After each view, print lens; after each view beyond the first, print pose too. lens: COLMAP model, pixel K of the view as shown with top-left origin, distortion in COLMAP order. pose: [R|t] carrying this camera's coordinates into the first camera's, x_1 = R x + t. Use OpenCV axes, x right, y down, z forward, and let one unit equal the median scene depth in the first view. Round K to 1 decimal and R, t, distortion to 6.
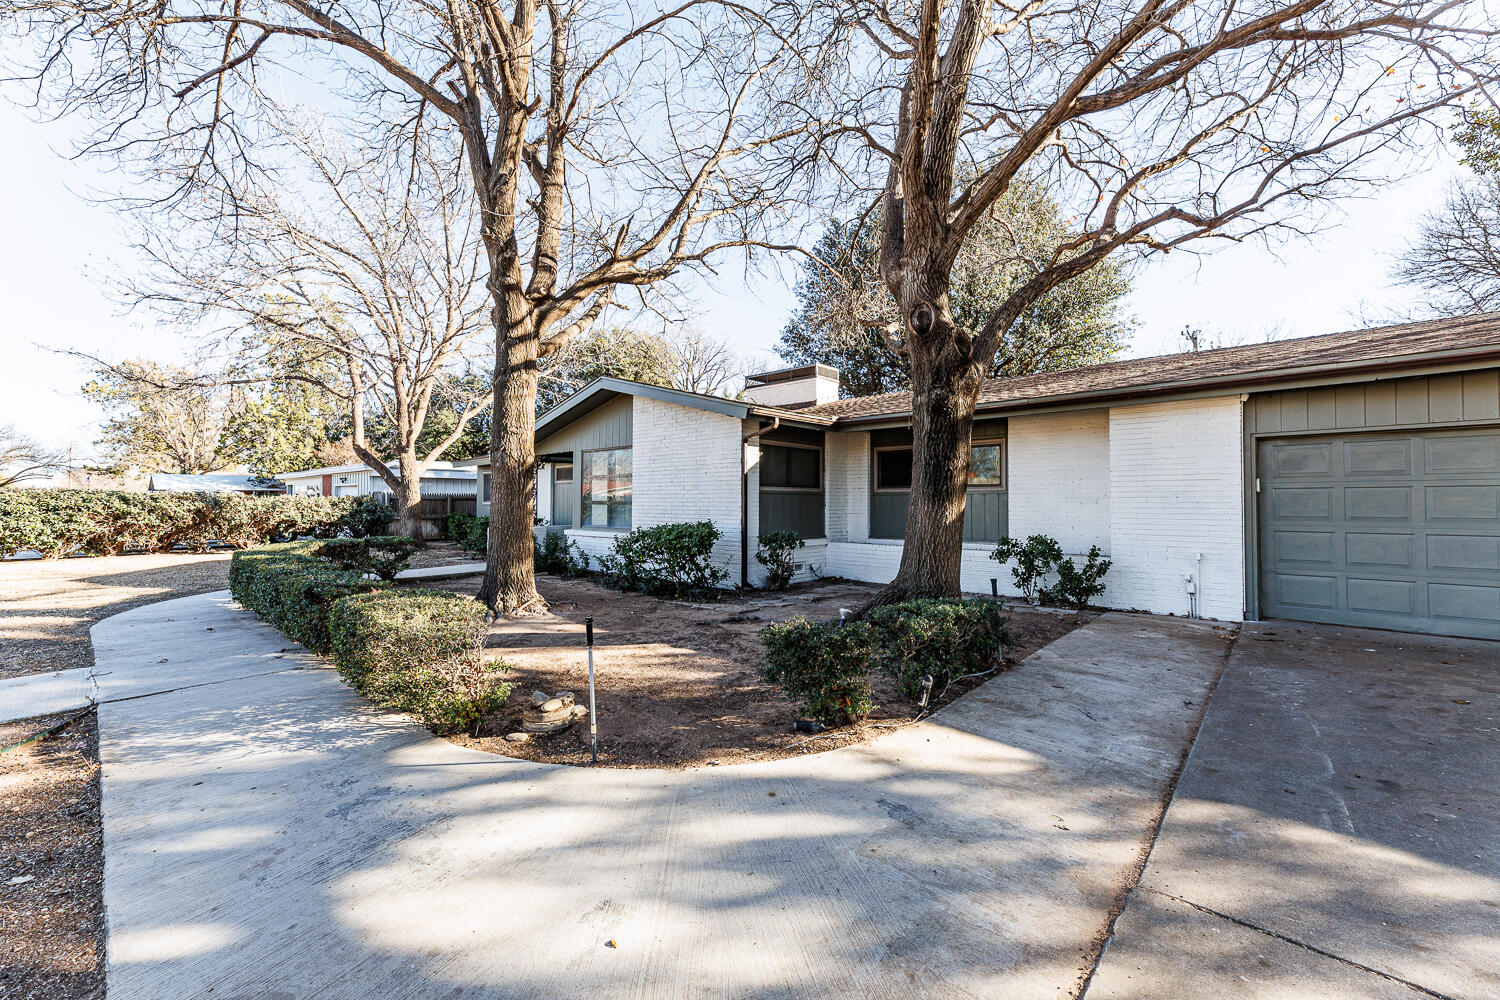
lens RADIAL K [[595.0, 0, 755.2], [0, 595.0, 486.7], [0, 0, 1]] dist [-0.008198, 0.000178]
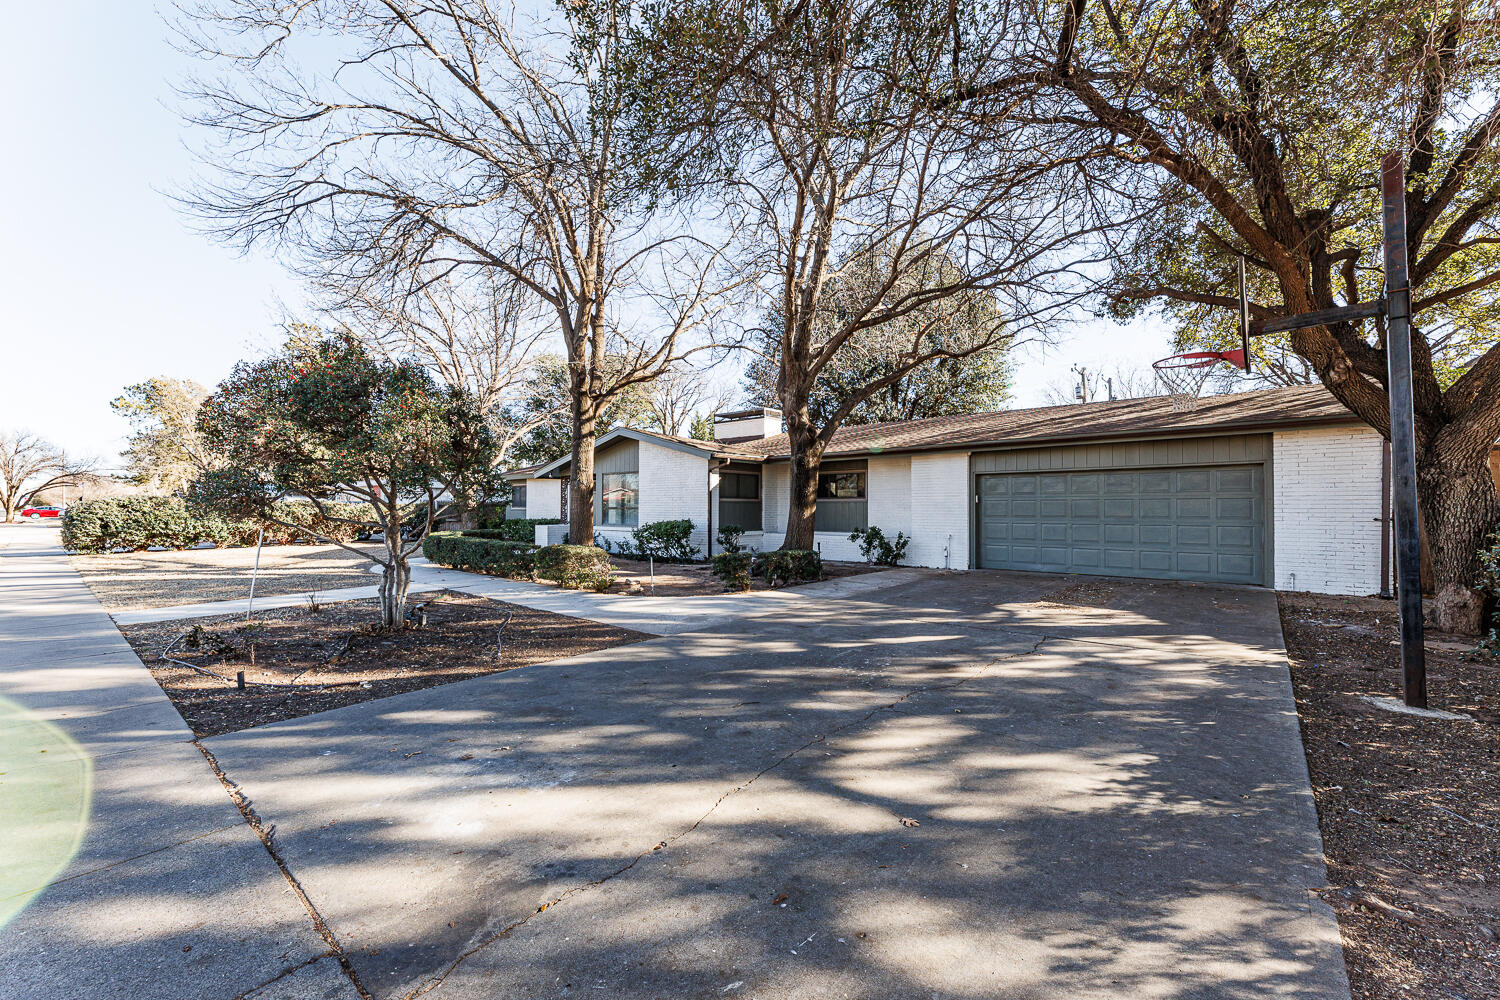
lens RADIAL K [[608.7, 0, 746.4], [0, 608.7, 496.6], [0, 0, 1]] dist [0.001012, 0.000130]
pose [[0.999675, -0.000018, 0.025490, 0.044468], [-0.000206, 0.999962, 0.008759, -0.022711], [-0.025489, -0.008761, 0.999637, -0.773556]]
